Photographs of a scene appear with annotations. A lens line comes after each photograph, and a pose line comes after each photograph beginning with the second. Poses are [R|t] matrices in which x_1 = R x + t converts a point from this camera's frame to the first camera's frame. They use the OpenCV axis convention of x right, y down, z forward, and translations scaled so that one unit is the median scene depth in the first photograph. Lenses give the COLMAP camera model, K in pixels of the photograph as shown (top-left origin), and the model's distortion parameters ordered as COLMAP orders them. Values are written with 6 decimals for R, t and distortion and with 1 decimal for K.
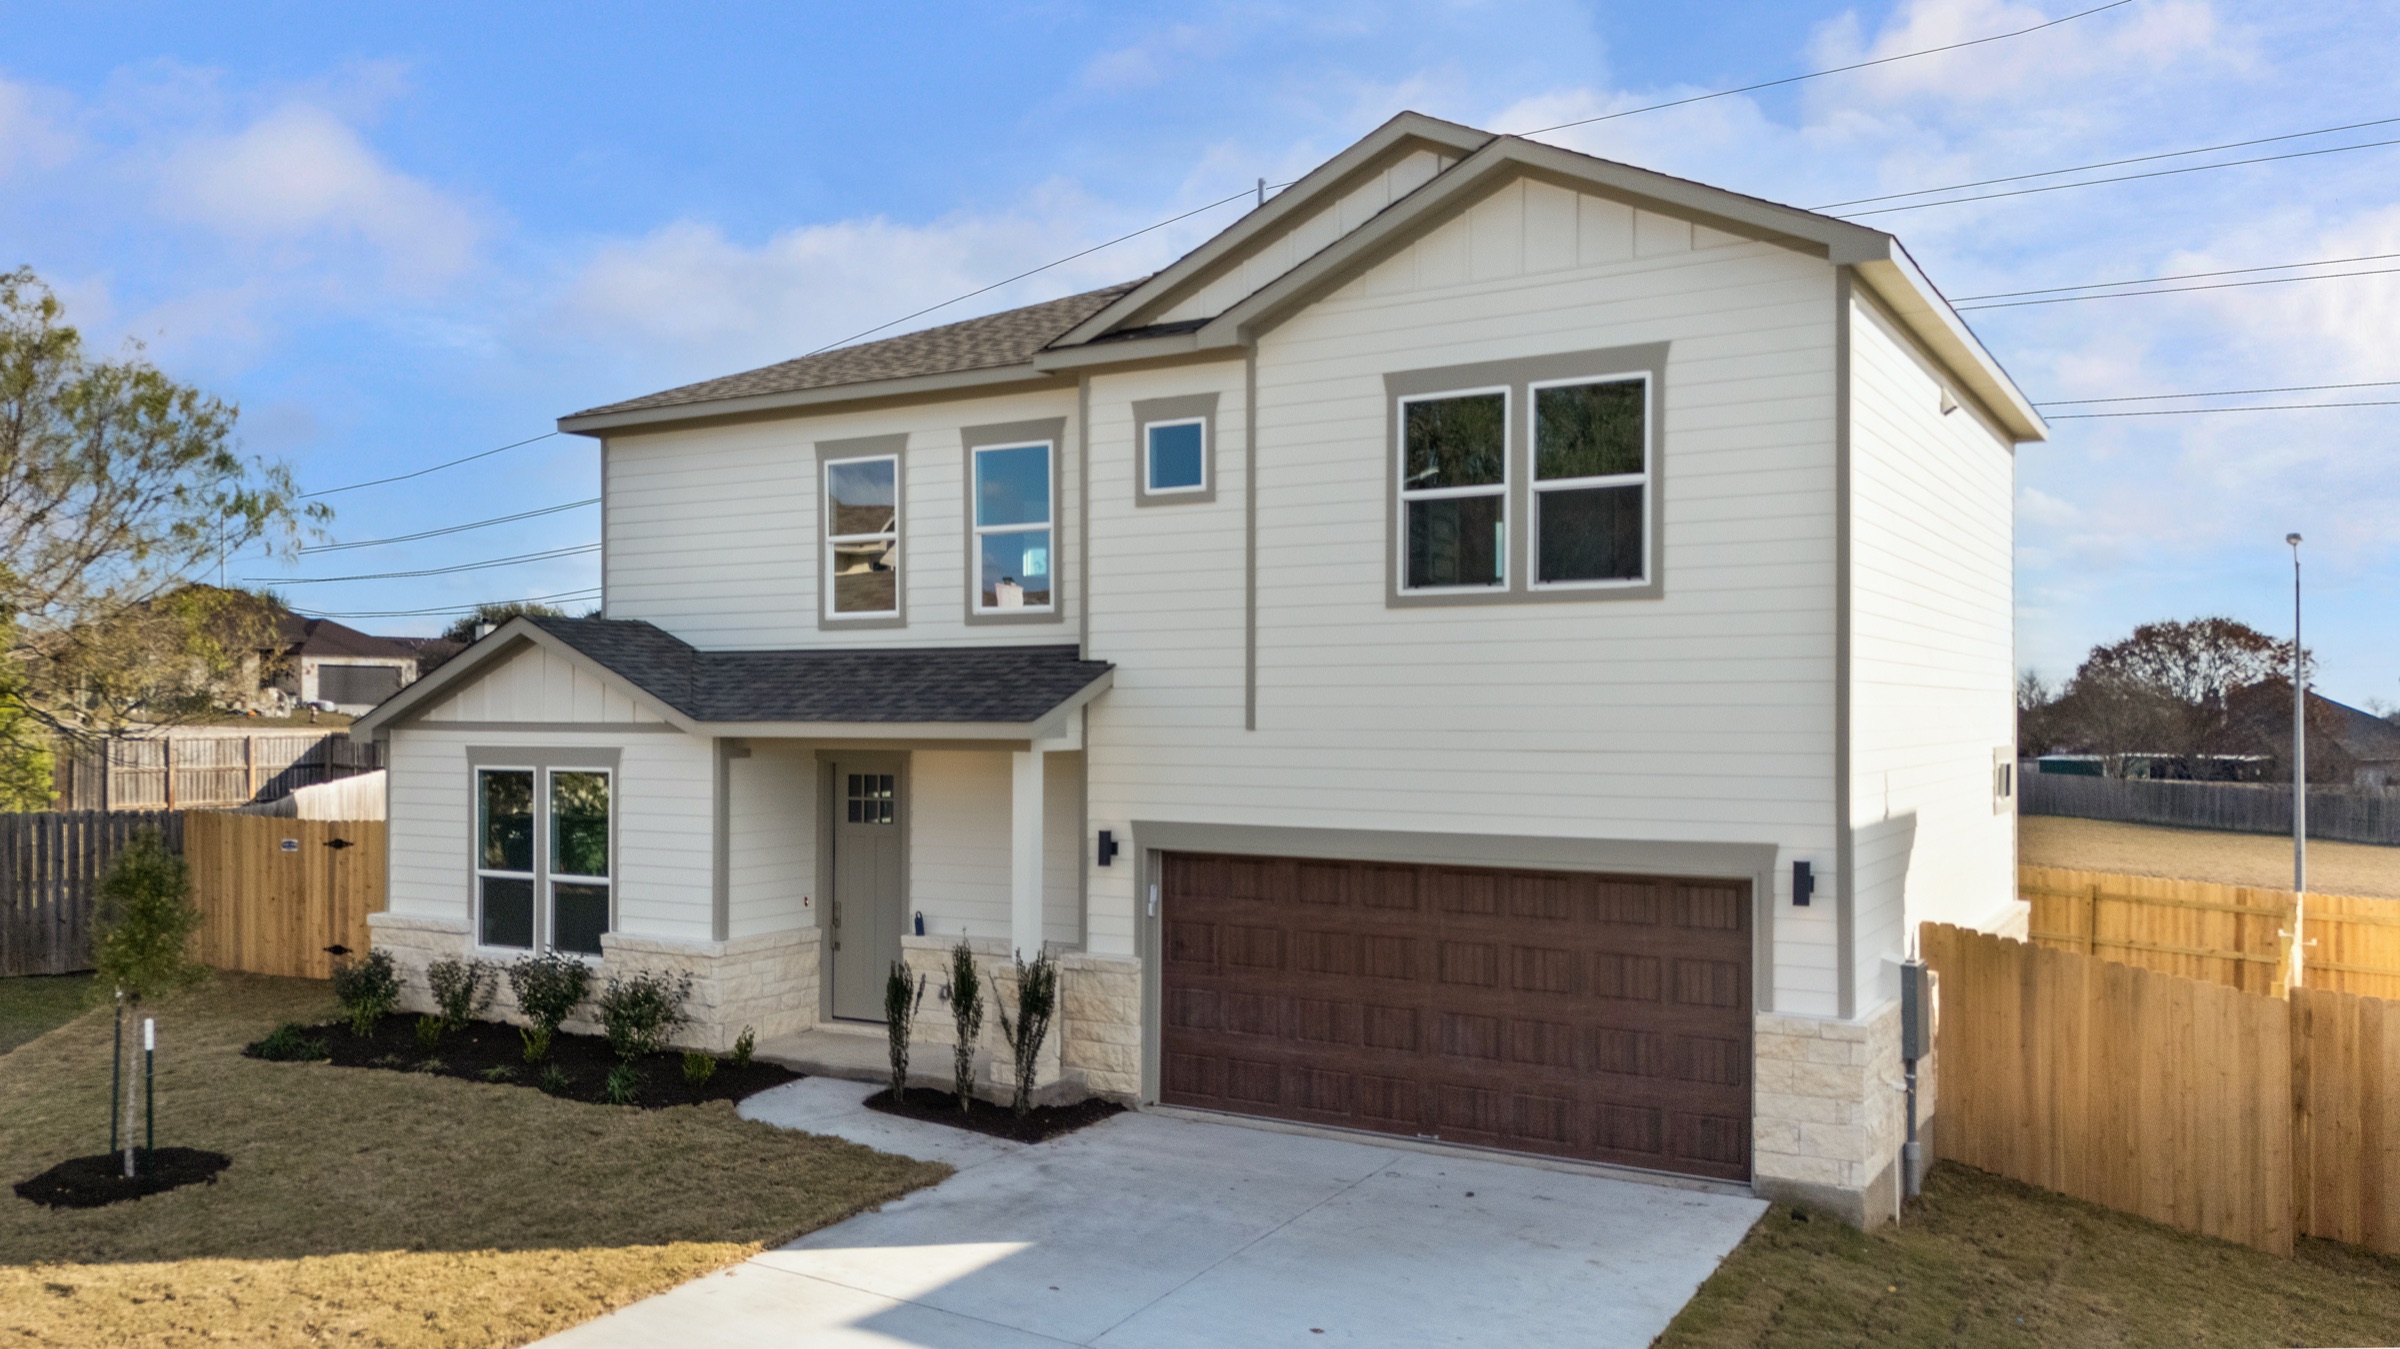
lens RADIAL K [[1786.0, 0, 1189.4], [0, 1786.0, 726.6], [0, 0, 1]] dist [0.103954, -0.100039]
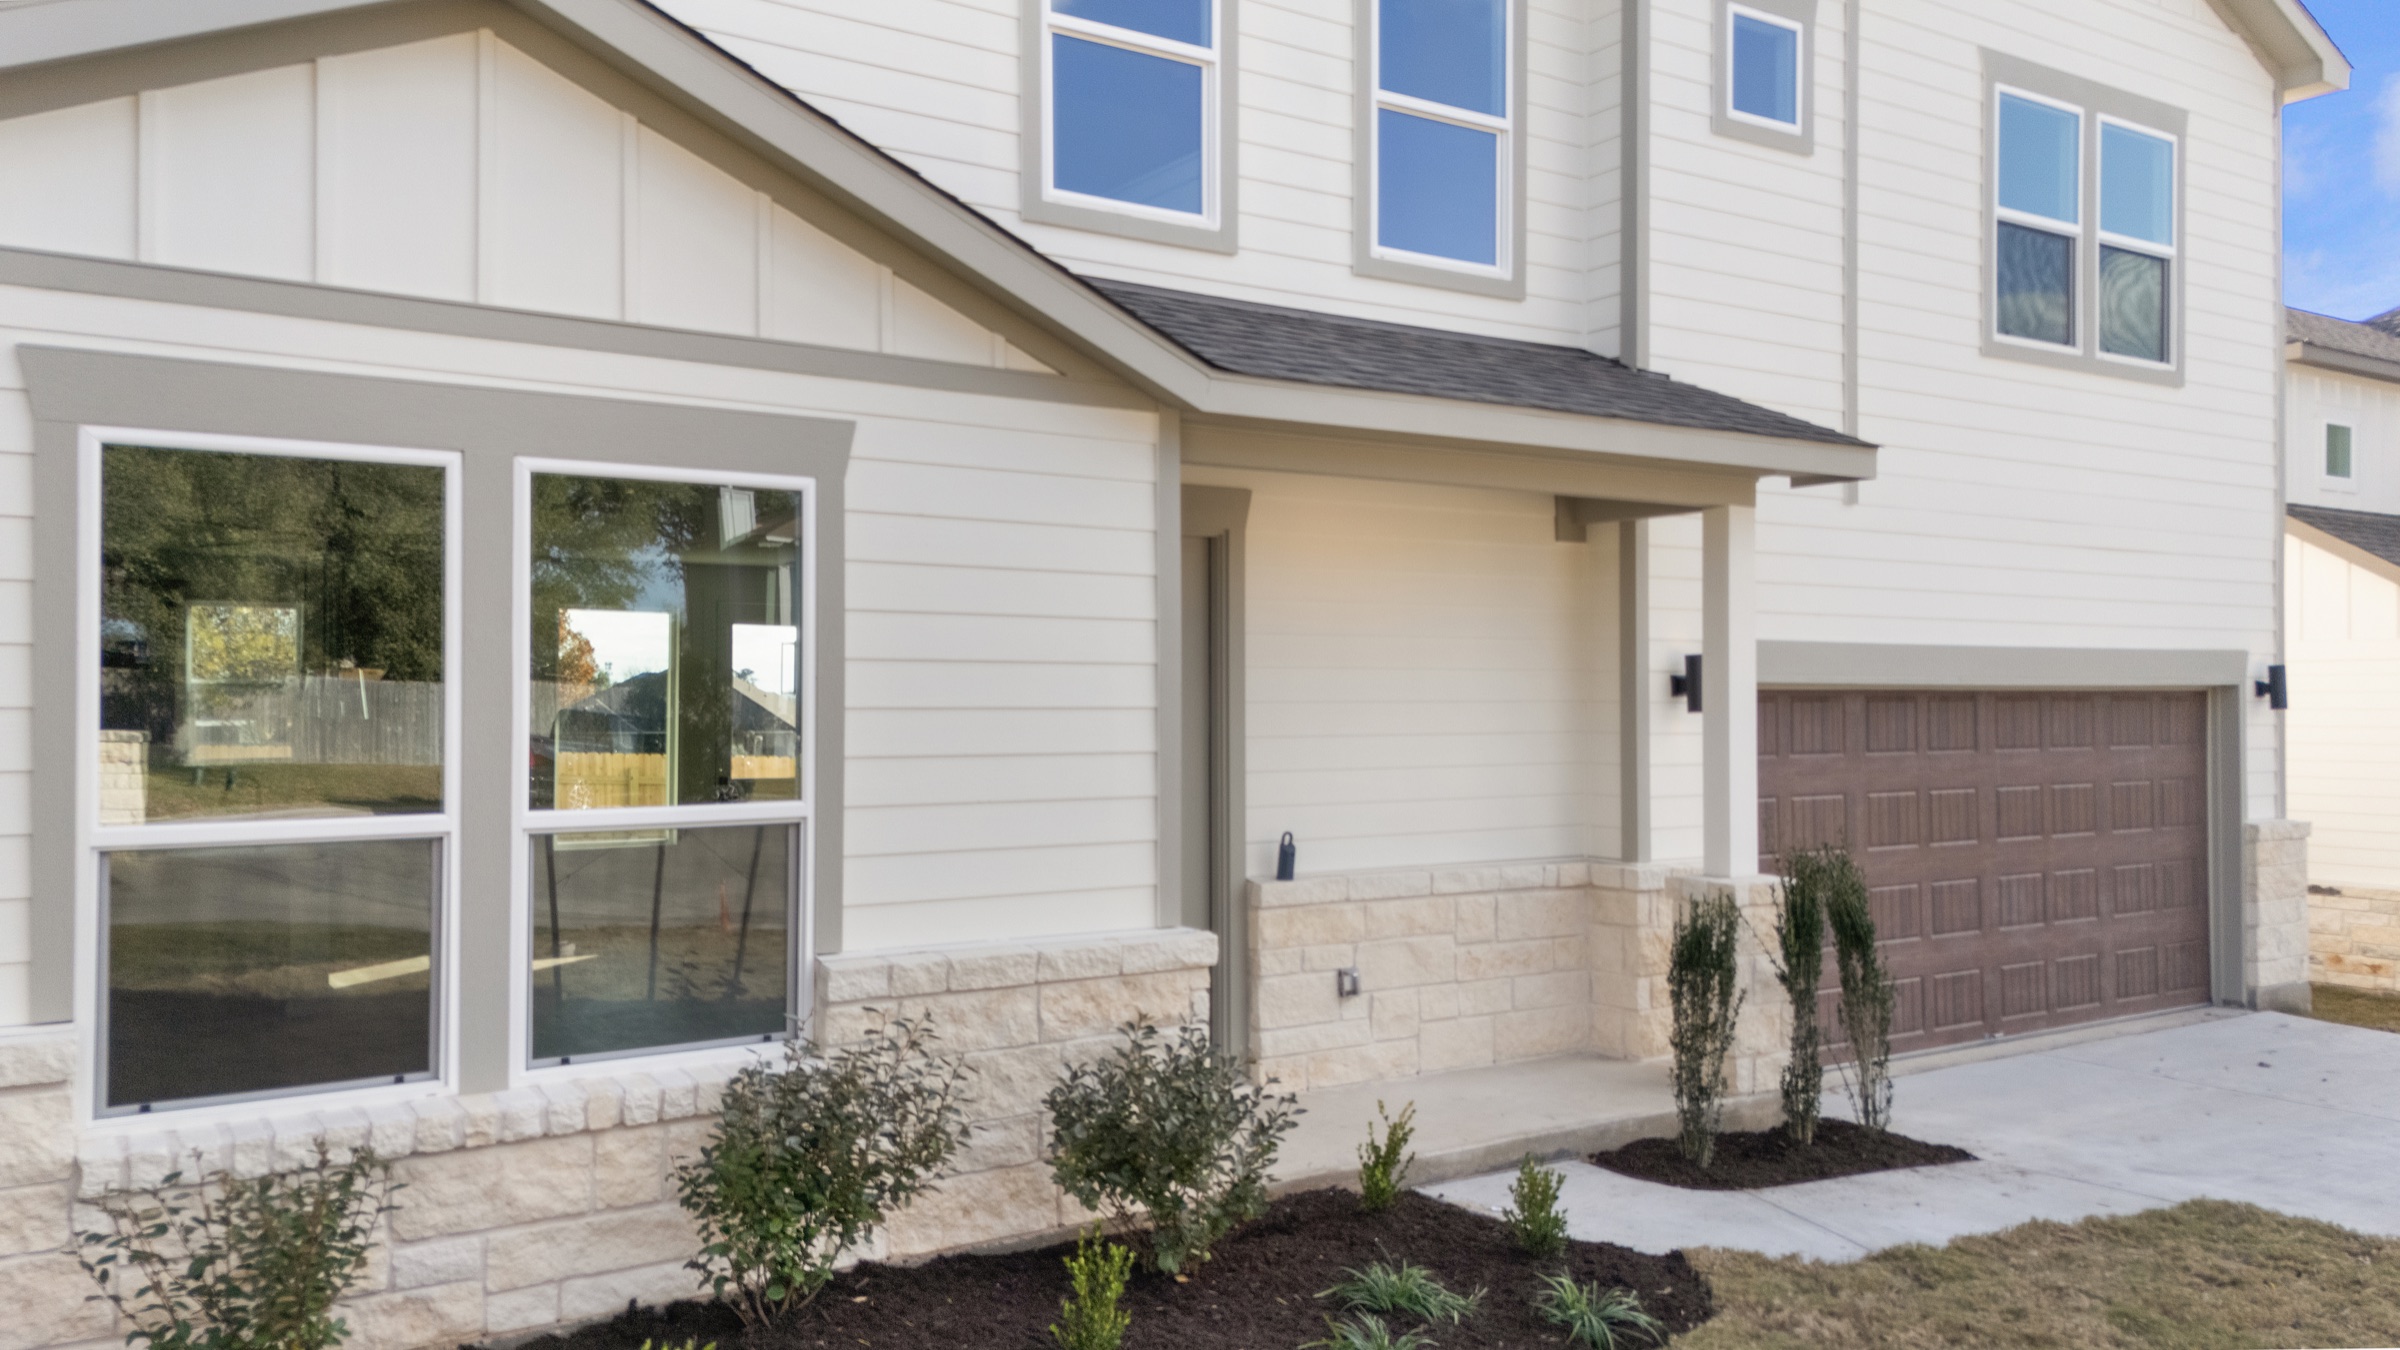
lens RADIAL K [[1797.3, 0, 1217.1], [0, 1797.3, 707.7], [0, 0, 1]] dist [0.084993, -0.101297]
pose [[0.425368, -0.000759, 0.905020, -0.696847], [0.010485, 0.999937, -0.004089, 0.080005], [-0.904960, 0.011229, 0.425349, 0.920158]]
